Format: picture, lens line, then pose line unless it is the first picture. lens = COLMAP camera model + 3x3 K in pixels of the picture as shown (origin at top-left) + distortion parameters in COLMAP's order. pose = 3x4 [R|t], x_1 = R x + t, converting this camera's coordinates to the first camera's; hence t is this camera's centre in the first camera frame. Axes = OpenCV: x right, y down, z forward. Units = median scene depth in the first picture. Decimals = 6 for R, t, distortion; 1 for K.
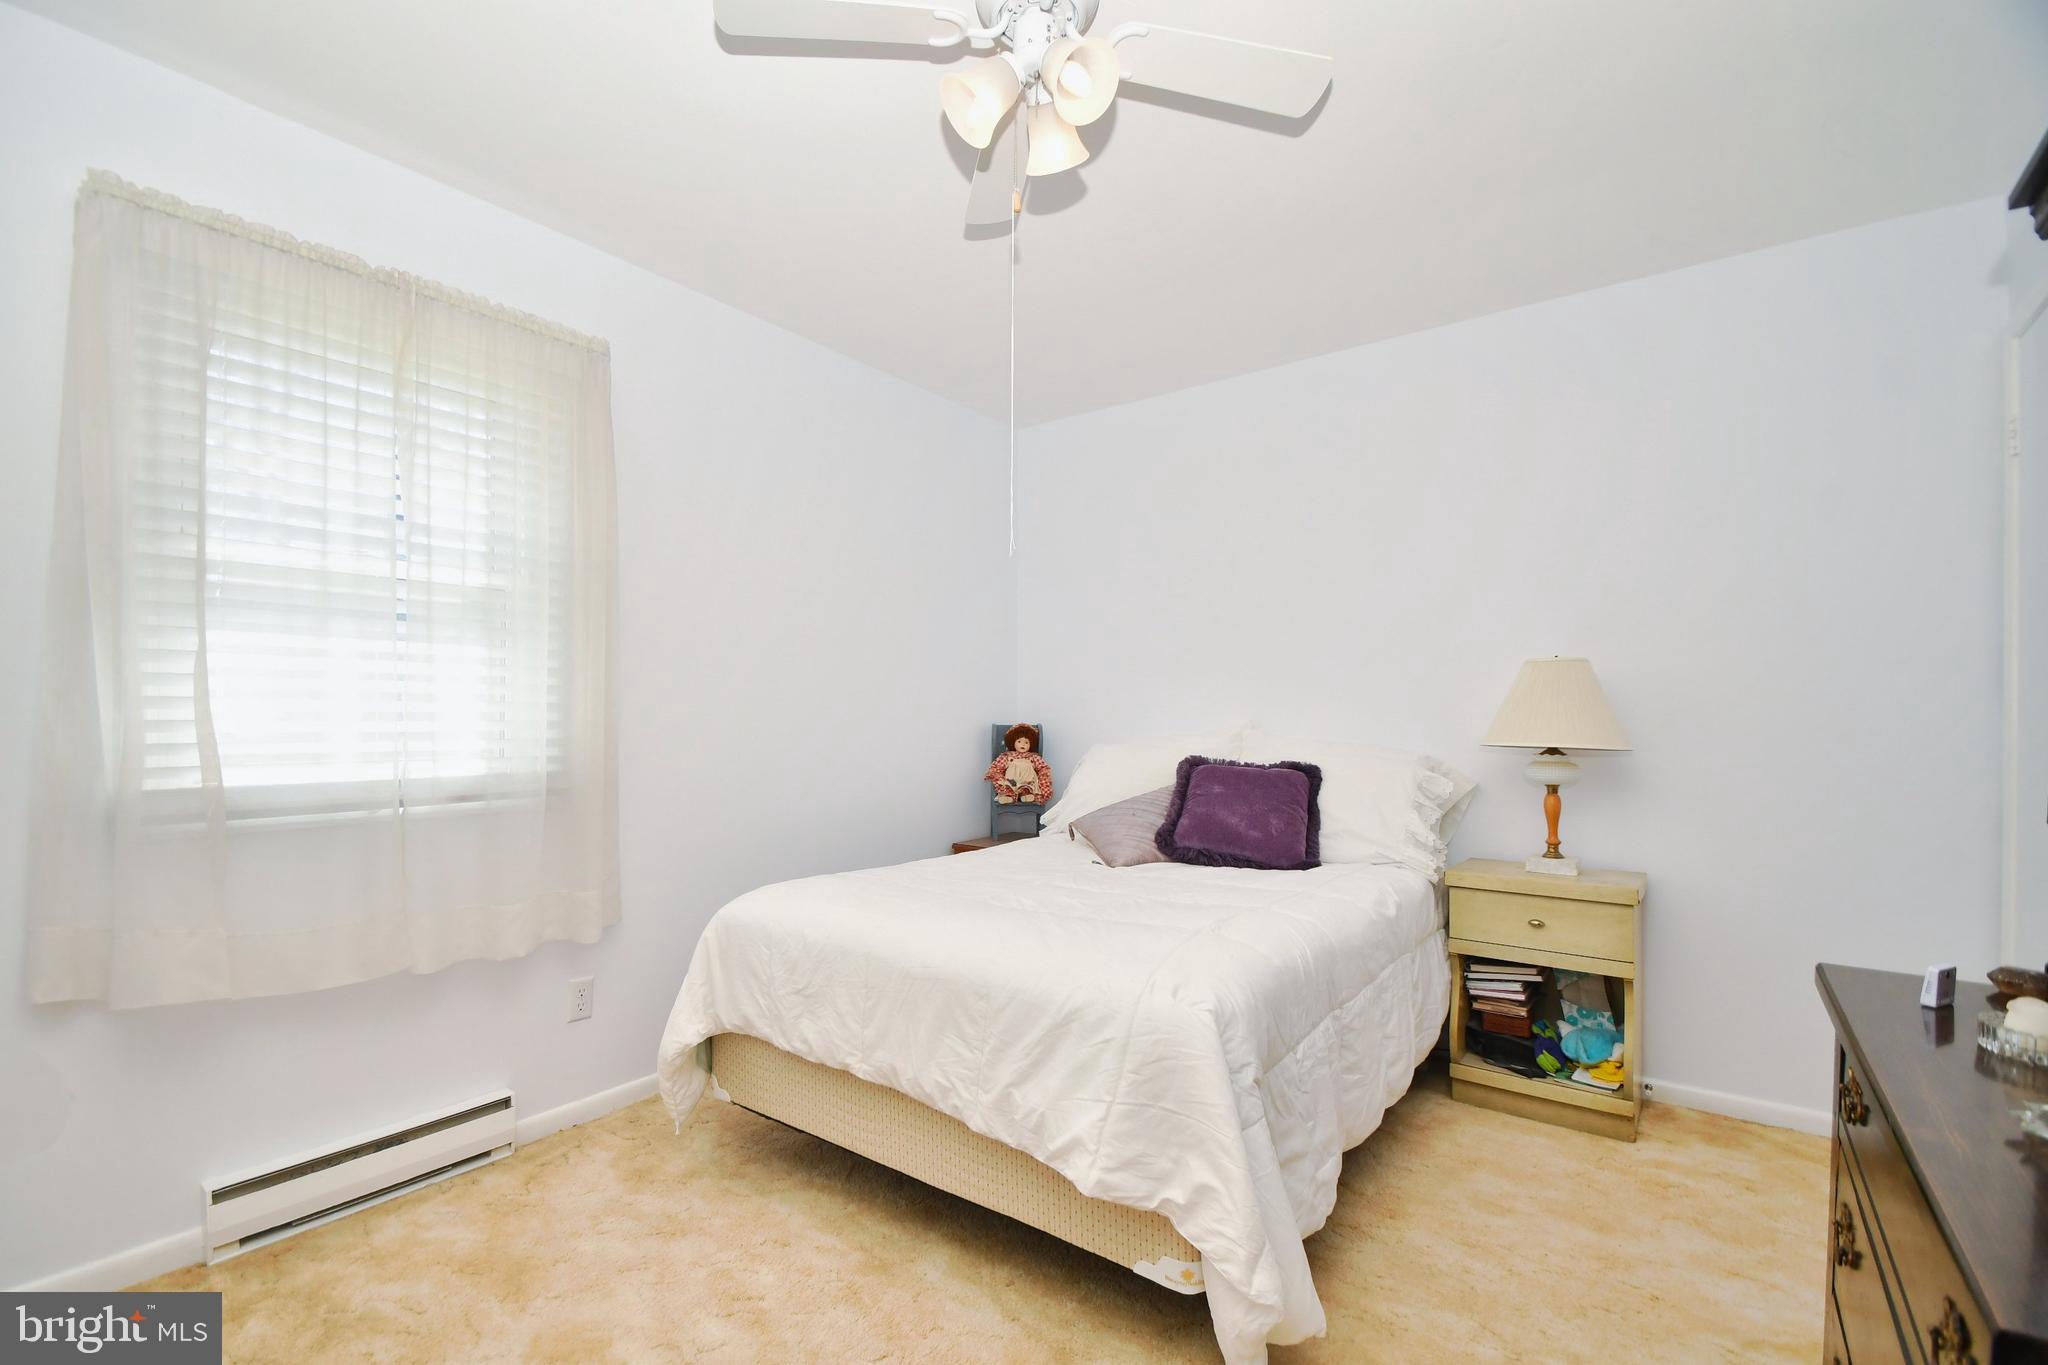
lens RADIAL K [[902.8, 0, 997.9], [0, 902.8, 714.3], [0, 0, 1]] dist [0.012605, -0.013961]
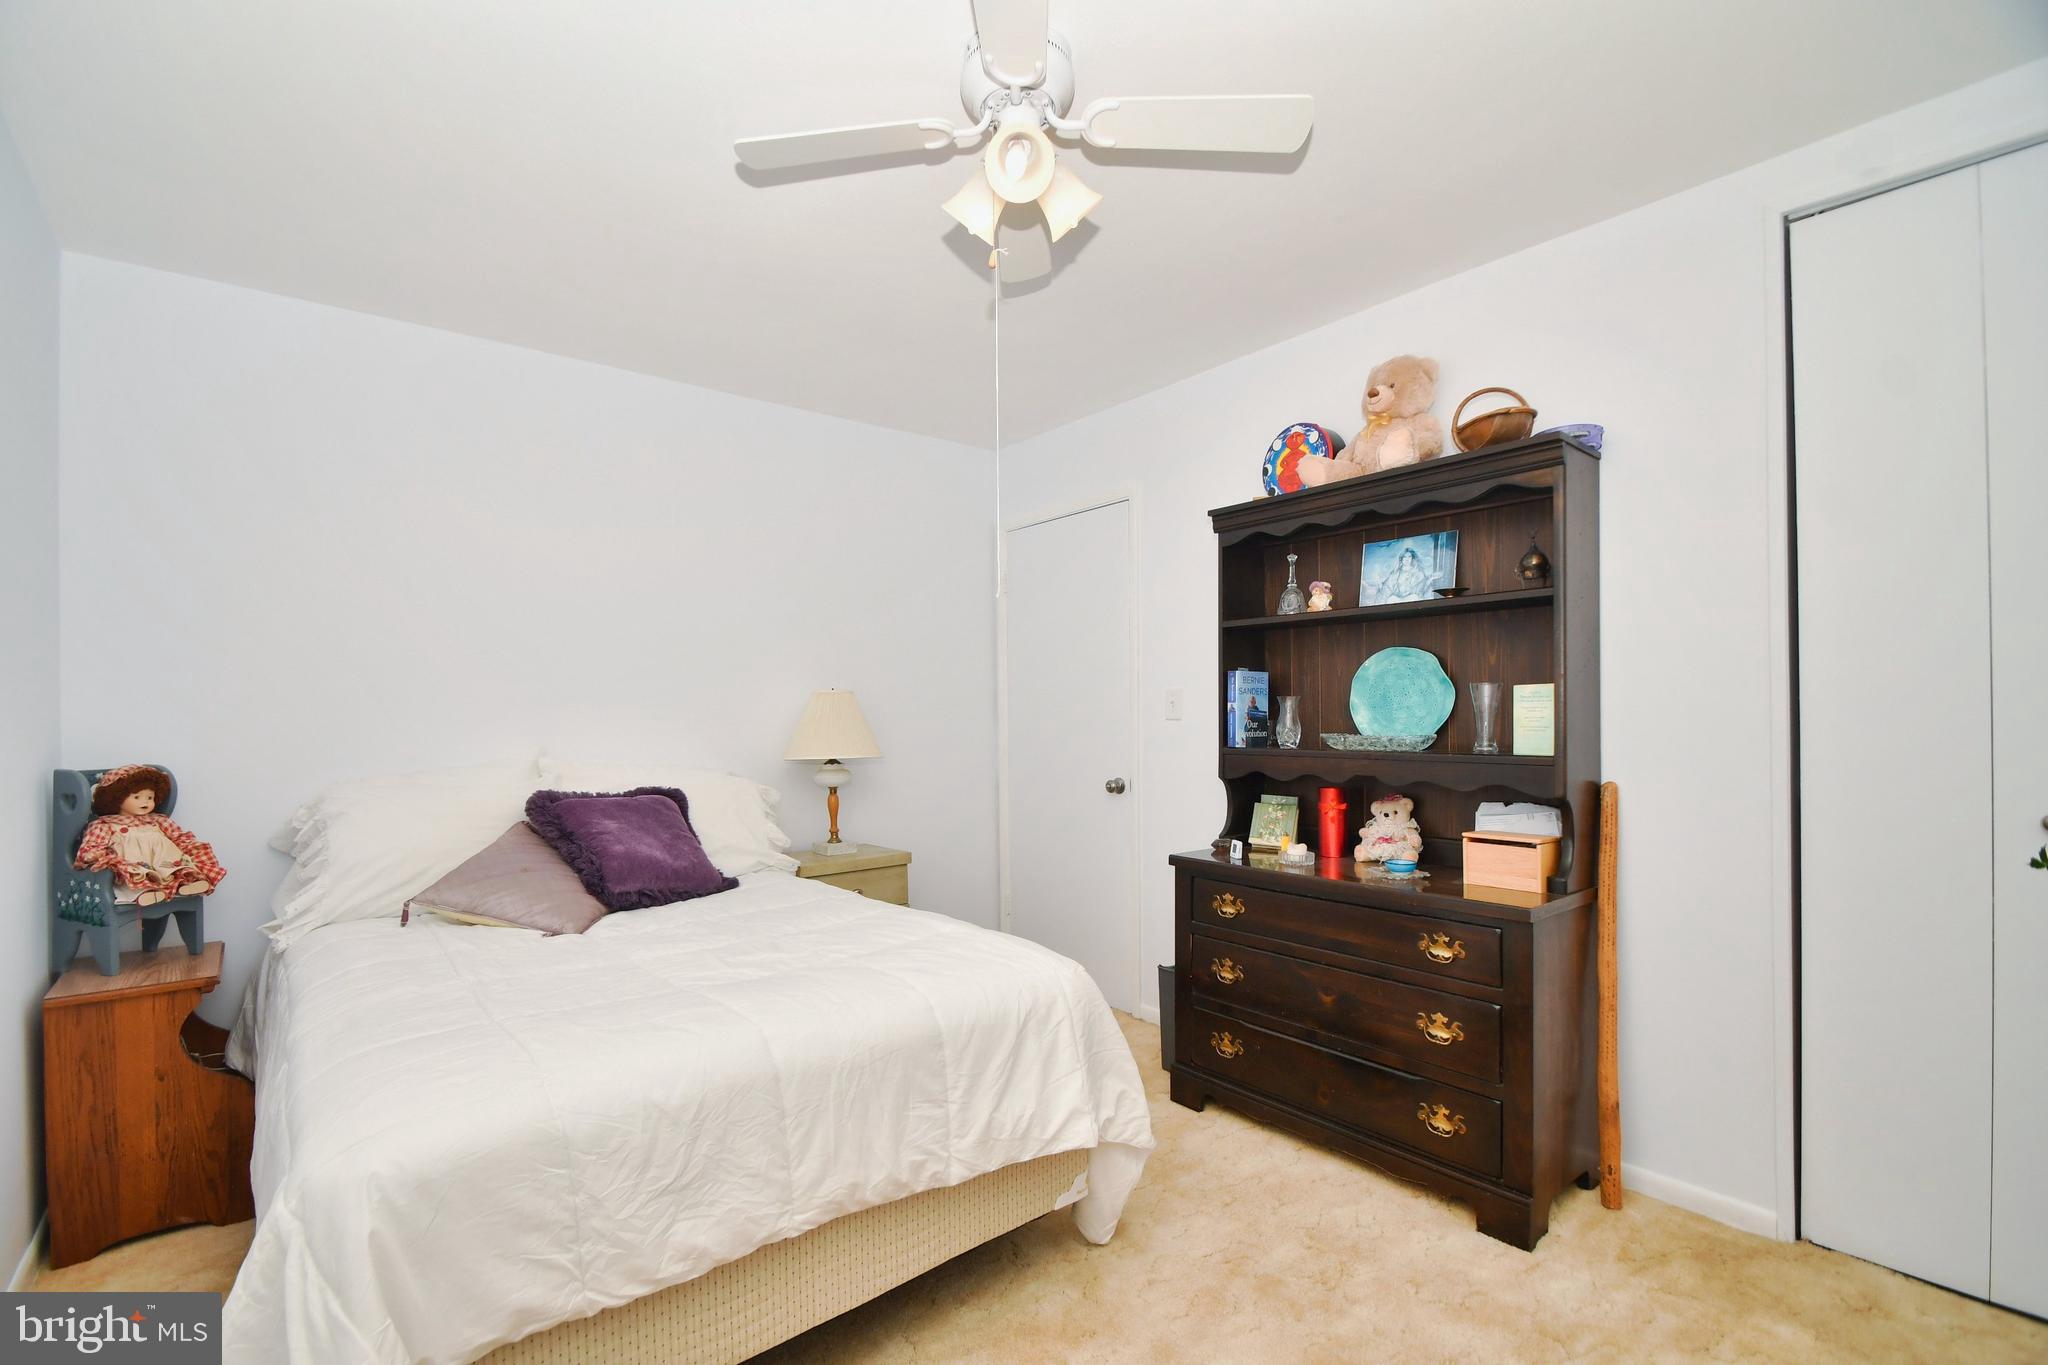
lens RADIAL K [[902.8, 0, 997.9], [0, 902.8, 714.3], [0, 0, 1]] dist [0.012605, -0.013961]
pose [[0.227569, -0.001997, 0.973760, -0.613975], [0.011512, 0.999934, -0.000640, -0.024342], [-0.973694, 0.011355, 0.227577, 0.472608]]
